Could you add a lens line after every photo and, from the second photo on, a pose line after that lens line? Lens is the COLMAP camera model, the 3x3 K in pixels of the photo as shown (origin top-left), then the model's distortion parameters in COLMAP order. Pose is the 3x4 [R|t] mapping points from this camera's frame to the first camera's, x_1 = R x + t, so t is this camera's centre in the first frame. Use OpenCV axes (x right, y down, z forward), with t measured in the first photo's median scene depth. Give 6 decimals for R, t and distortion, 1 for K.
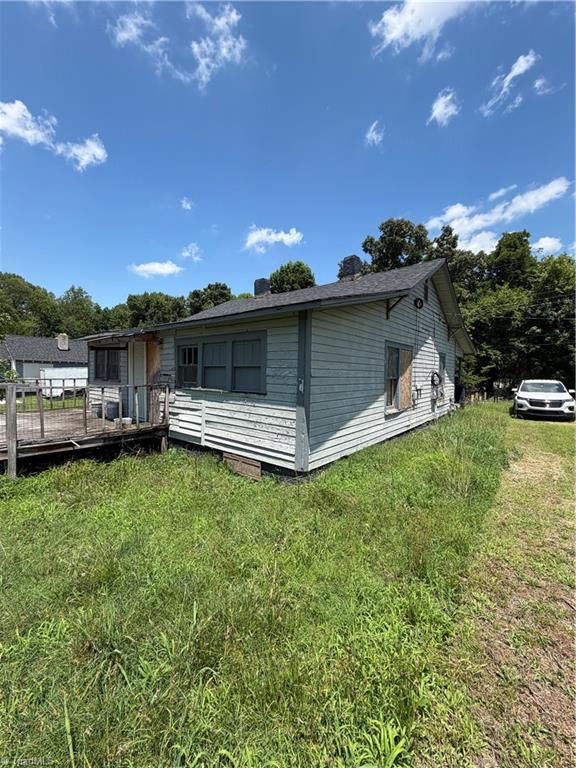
lens RADIAL K [[307.4, 0, 287.9], [0, 307.4, 380.8], [0, 0, 1]] dist [0.000563, 0.000183]
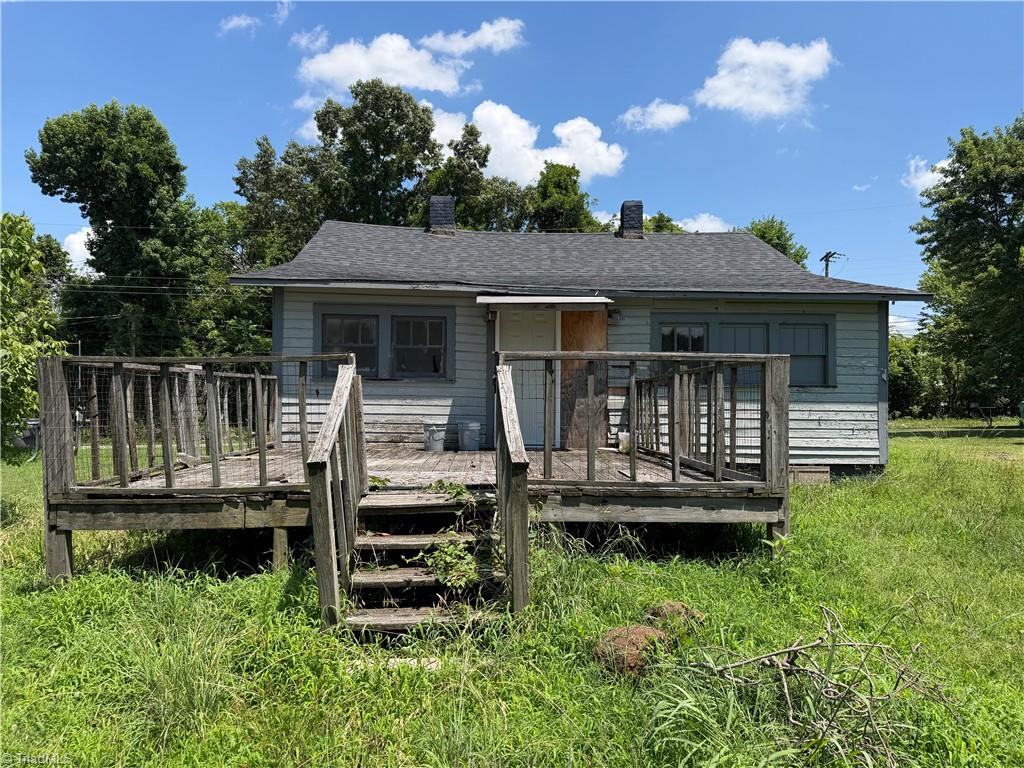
lens RADIAL K [[719.0, 0, 514.1], [0, 719.0, 390.0], [0, 0, 1]] dist [-0.001019, -0.001937]
pose [[0.725501, 0.001906, 0.688218, -1.599886], [0.023616, 0.999338, -0.027663, 0.065458], [-0.687816, 0.036322, 0.724976, 0.105199]]
